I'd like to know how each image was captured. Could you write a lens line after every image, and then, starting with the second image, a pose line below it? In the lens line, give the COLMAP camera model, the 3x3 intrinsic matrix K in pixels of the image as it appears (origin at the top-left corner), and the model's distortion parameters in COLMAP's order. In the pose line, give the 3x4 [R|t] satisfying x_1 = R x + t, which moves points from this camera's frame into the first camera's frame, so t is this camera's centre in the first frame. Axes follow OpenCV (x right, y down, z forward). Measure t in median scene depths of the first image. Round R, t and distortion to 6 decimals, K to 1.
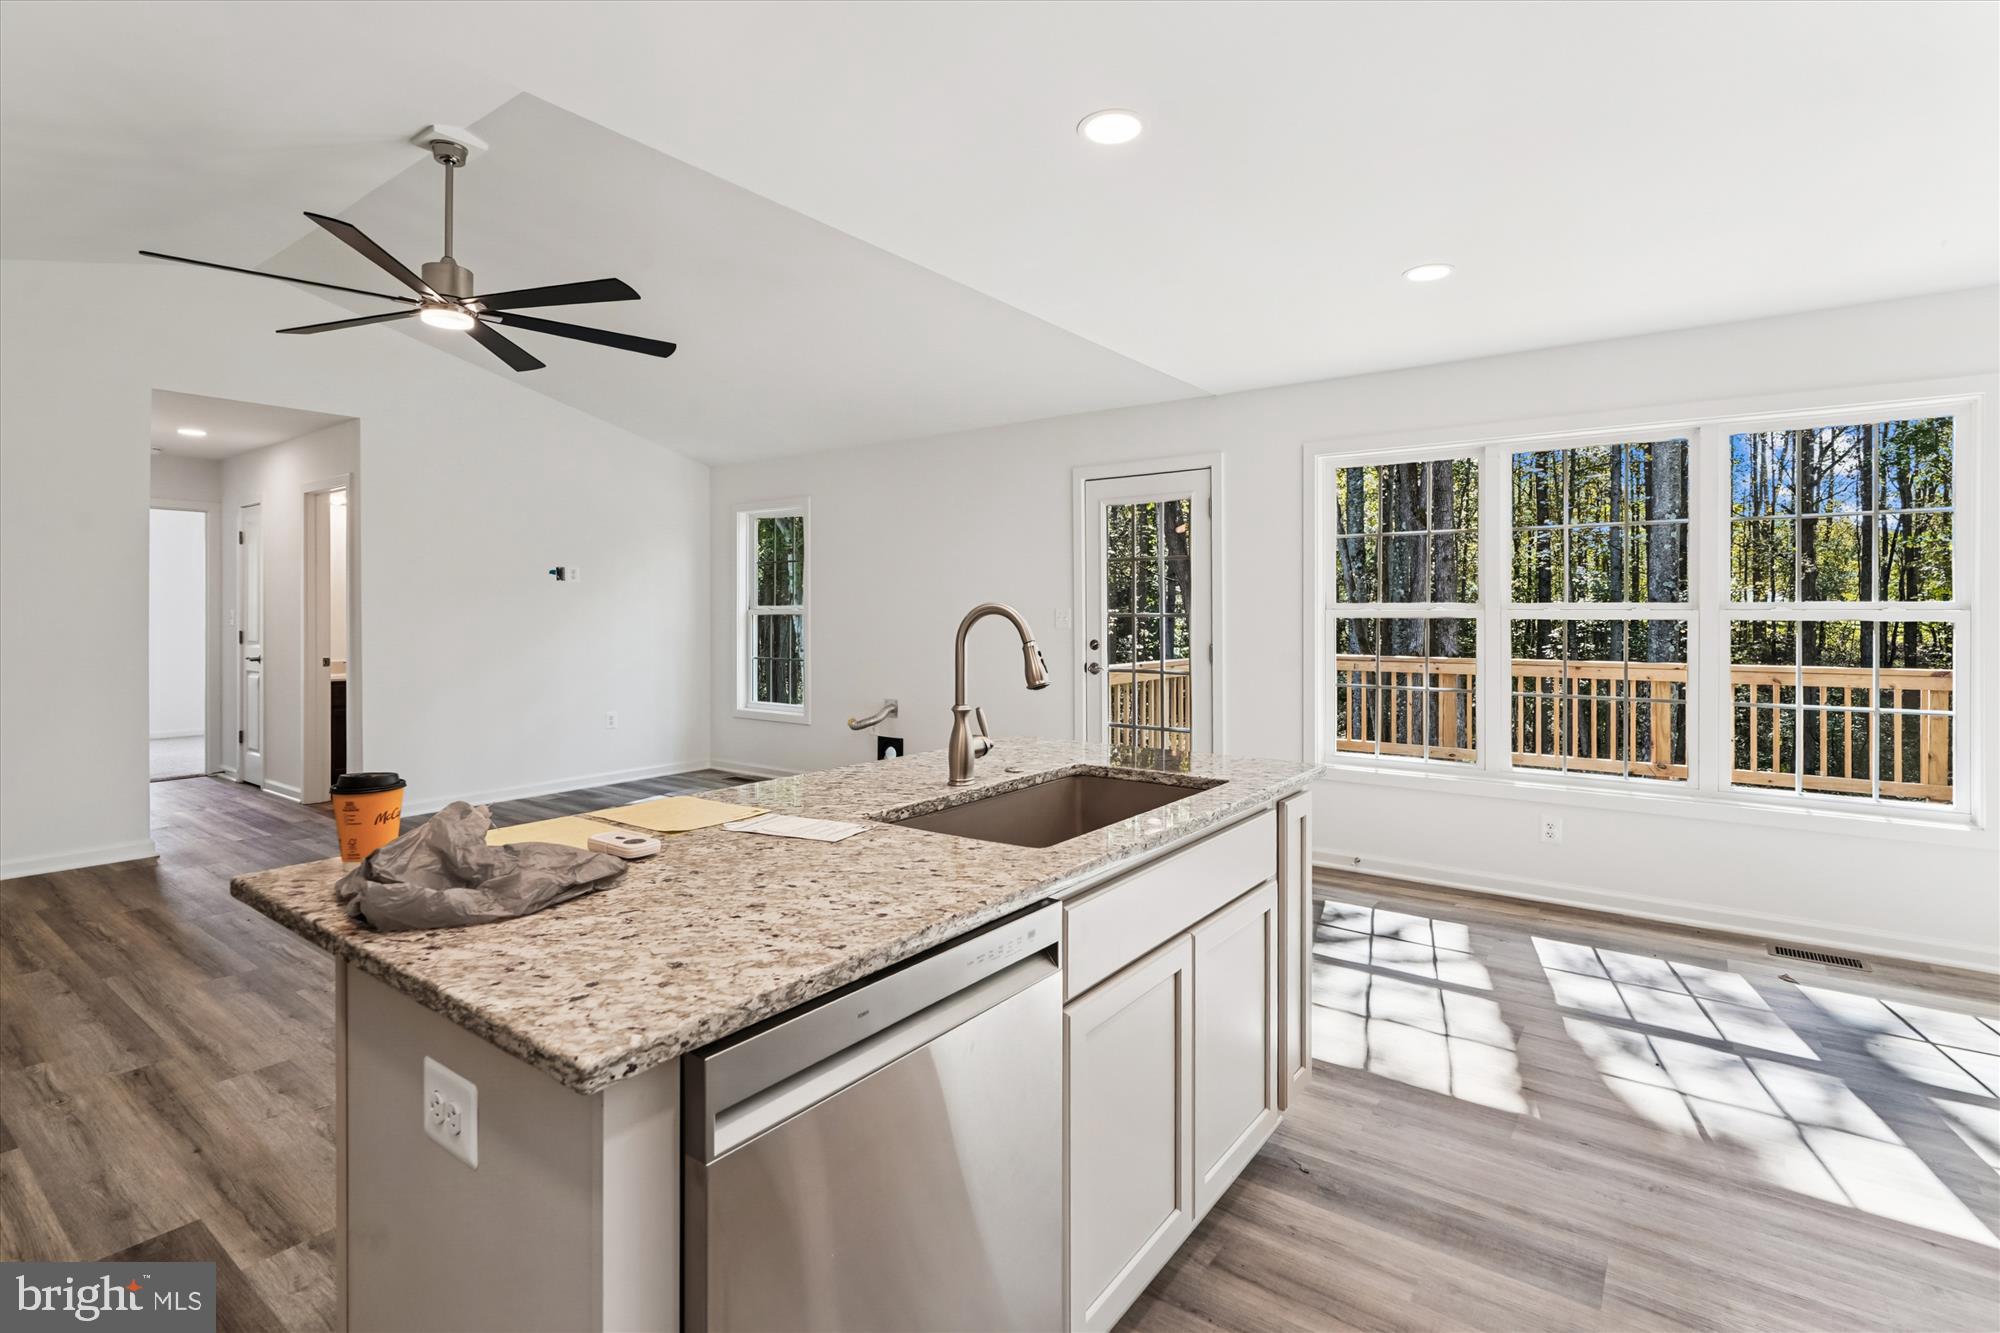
lens RADIAL K [[935.0, 0, 1036.5], [0, 935.0, 611.7], [0, 0, 1]] dist [-0.002738, -0.000234]
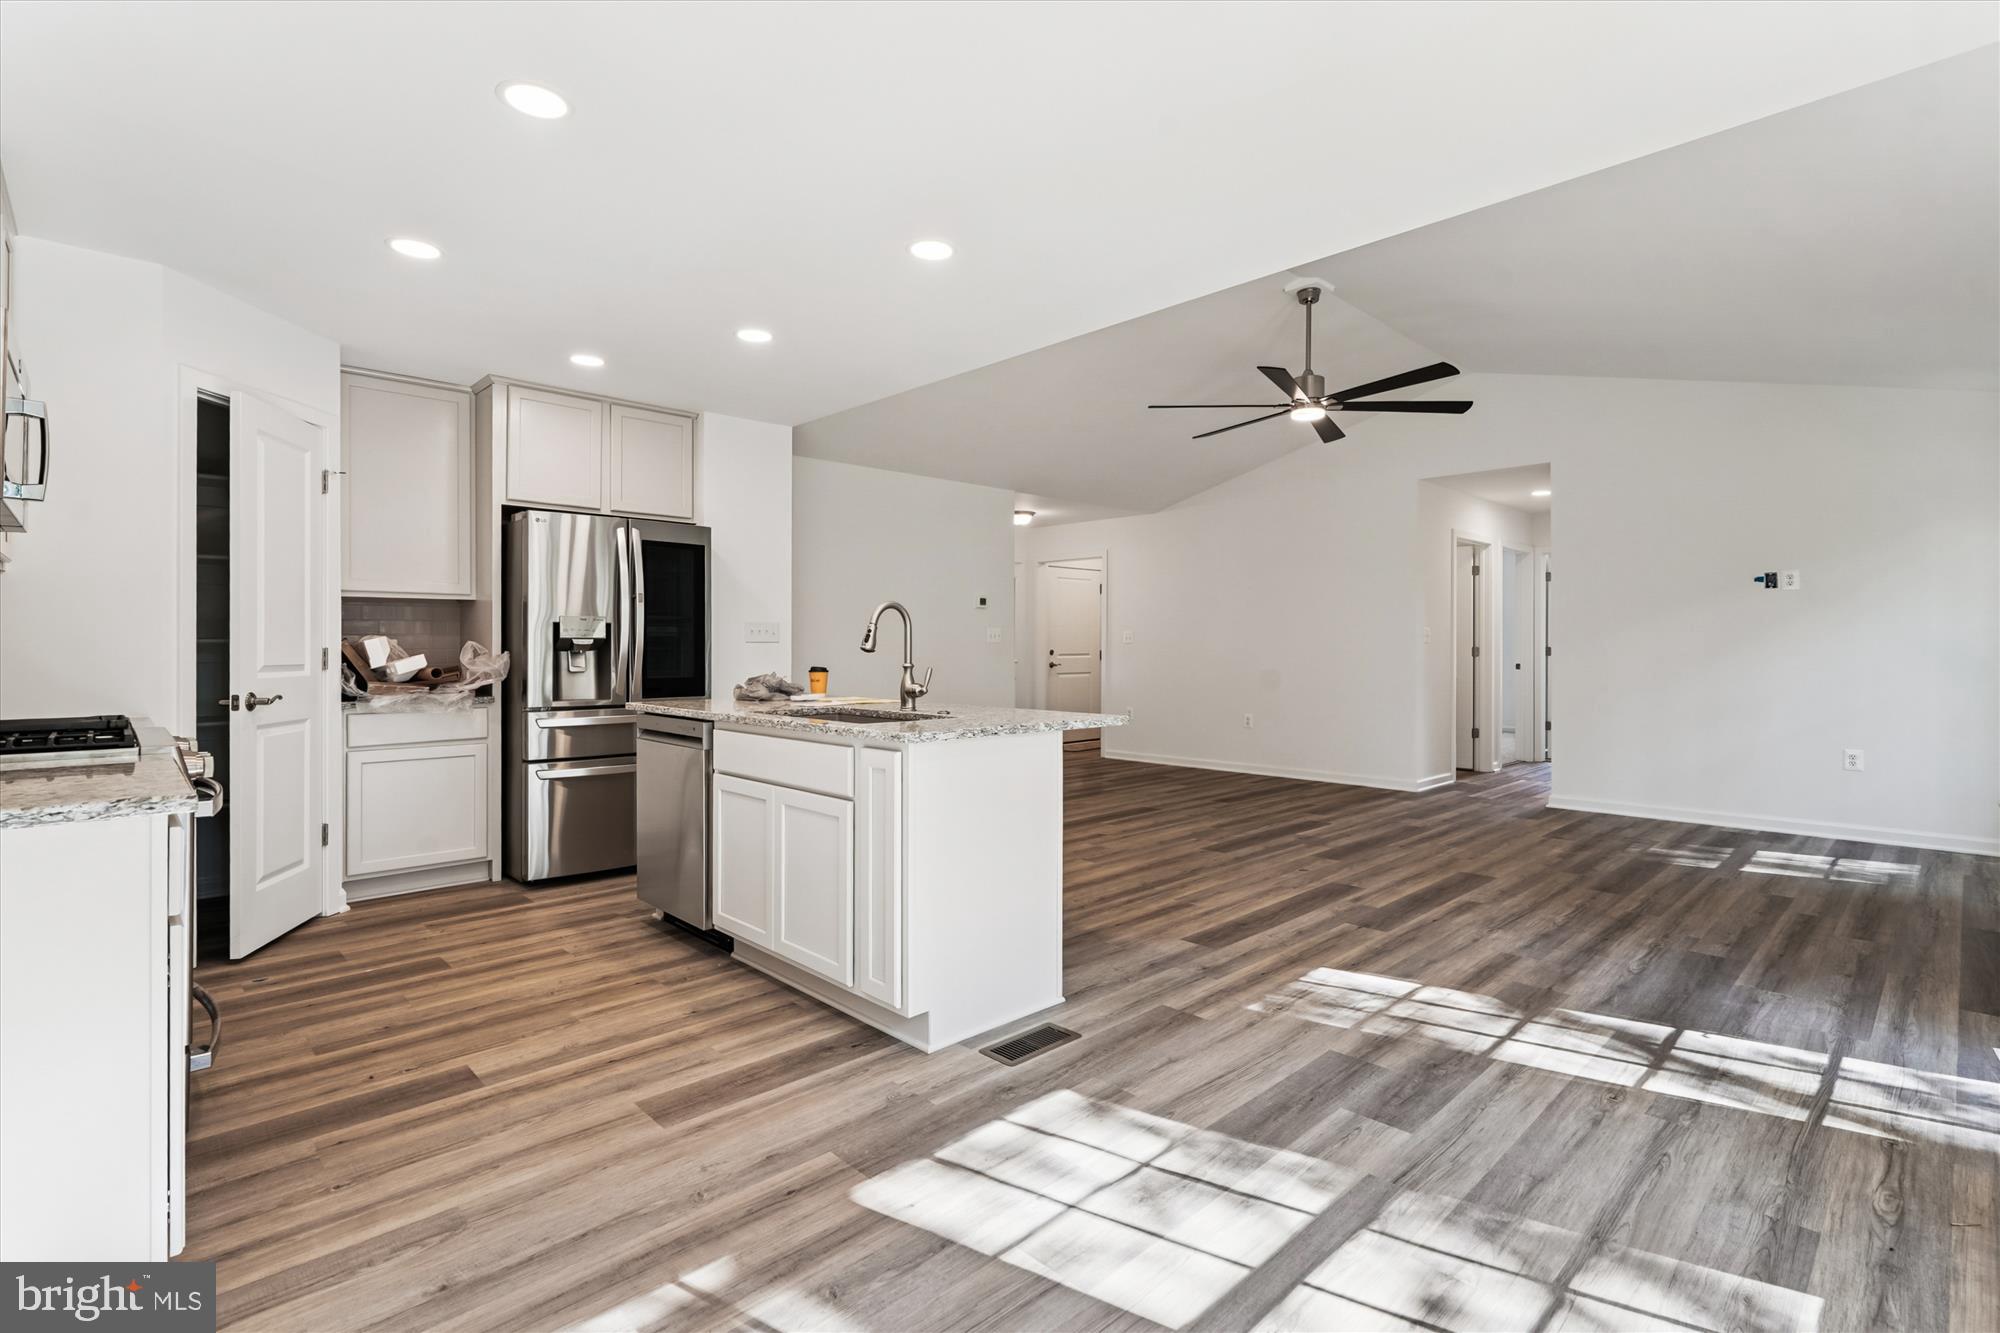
lens RADIAL K [[934.6, 0, 1007.8], [0, 934.6, 645.7], [0, 0, 1]] dist [-0.002625, -0.000397]
pose [[-0.181407, -0.001451, -0.983407, 0.700109], [-0.000769, 0.999999, -0.001333, 0.032215], [0.983408, 0.000515, -0.181407, 0.677065]]
